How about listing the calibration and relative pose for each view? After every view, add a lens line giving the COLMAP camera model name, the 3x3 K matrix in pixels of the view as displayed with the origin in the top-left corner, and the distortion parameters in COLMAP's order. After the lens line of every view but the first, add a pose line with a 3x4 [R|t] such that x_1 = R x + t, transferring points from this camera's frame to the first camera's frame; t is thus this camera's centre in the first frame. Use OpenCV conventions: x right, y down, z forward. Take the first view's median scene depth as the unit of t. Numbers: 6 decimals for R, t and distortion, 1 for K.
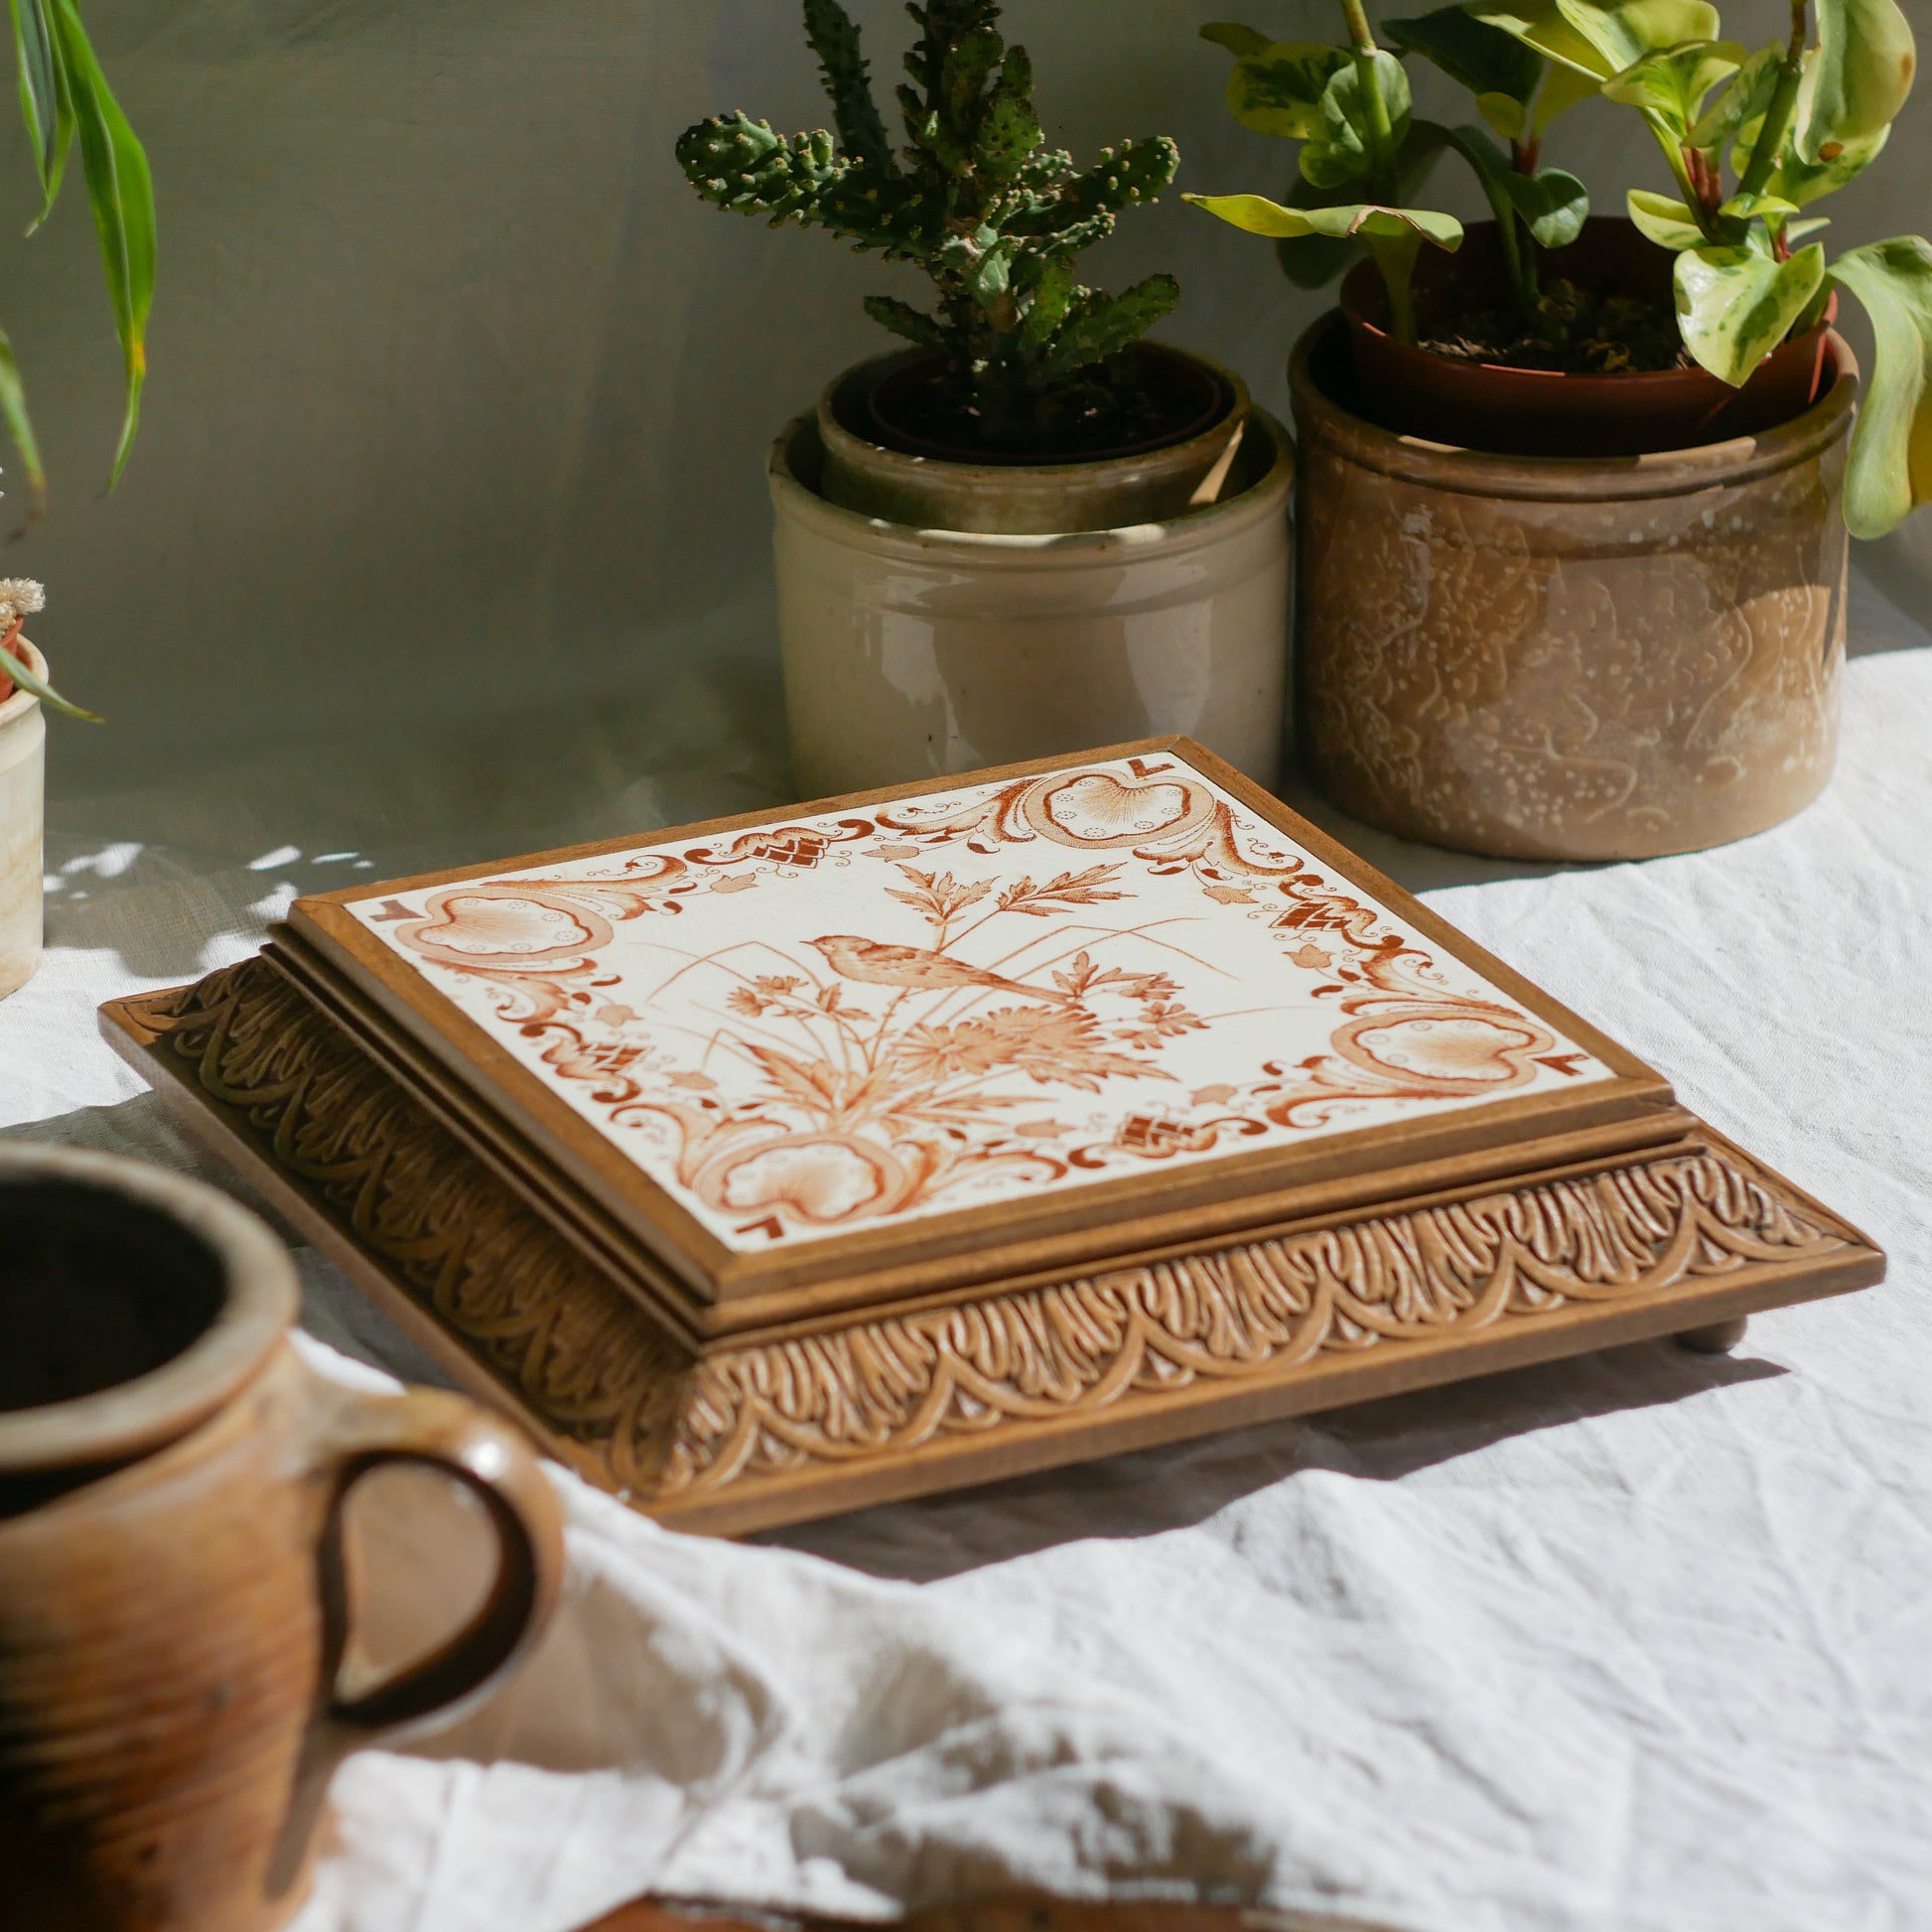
lens RADIAL K [[9731.0, 0, 966.0], [0, 9731.0, 966.0], [0, 0, 1]] dist [-0.008935, -3.386101]
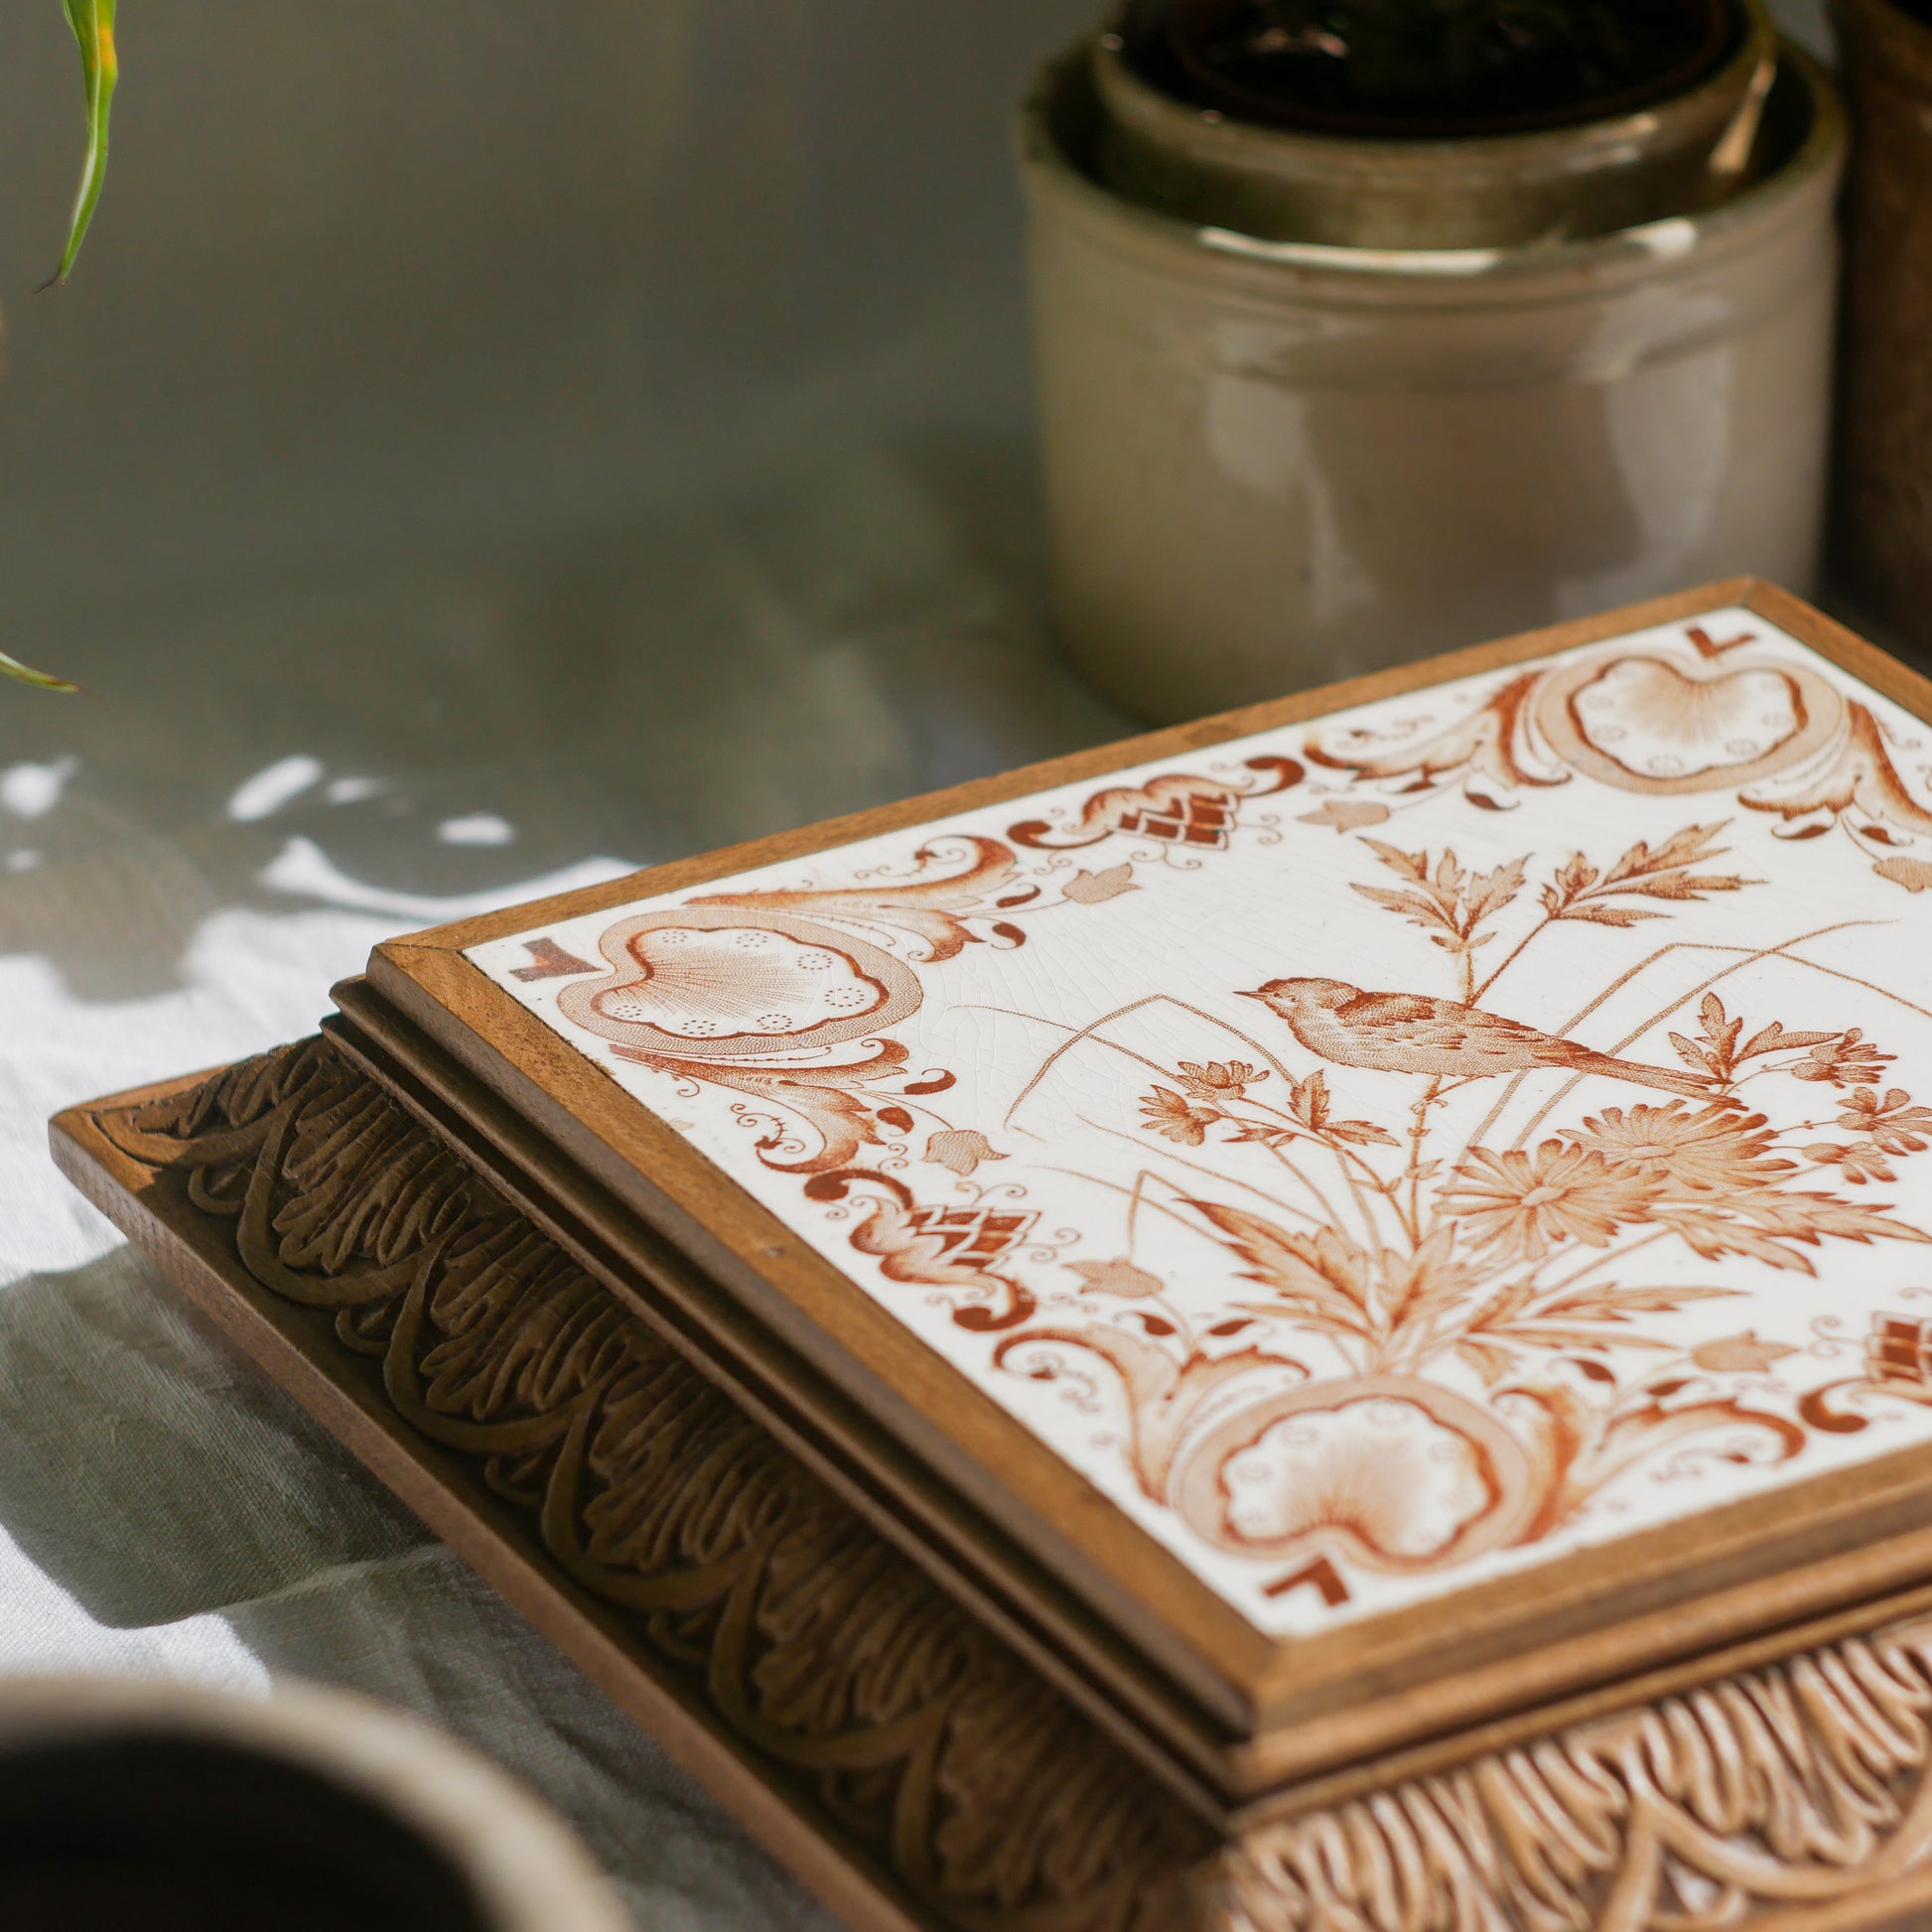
lens RADIAL K [[9277.6, 0, 966.0], [0, 9277.6, 966.0], [0, 0, 1]] dist [0.040846, 3.304063]
pose [[0.997760, -0.039701, 0.053844, -0.065978], [0.035735, 0.996712, 0.072718, -0.047497], [-0.056554, -0.070631, 0.995898, 0.440818]]
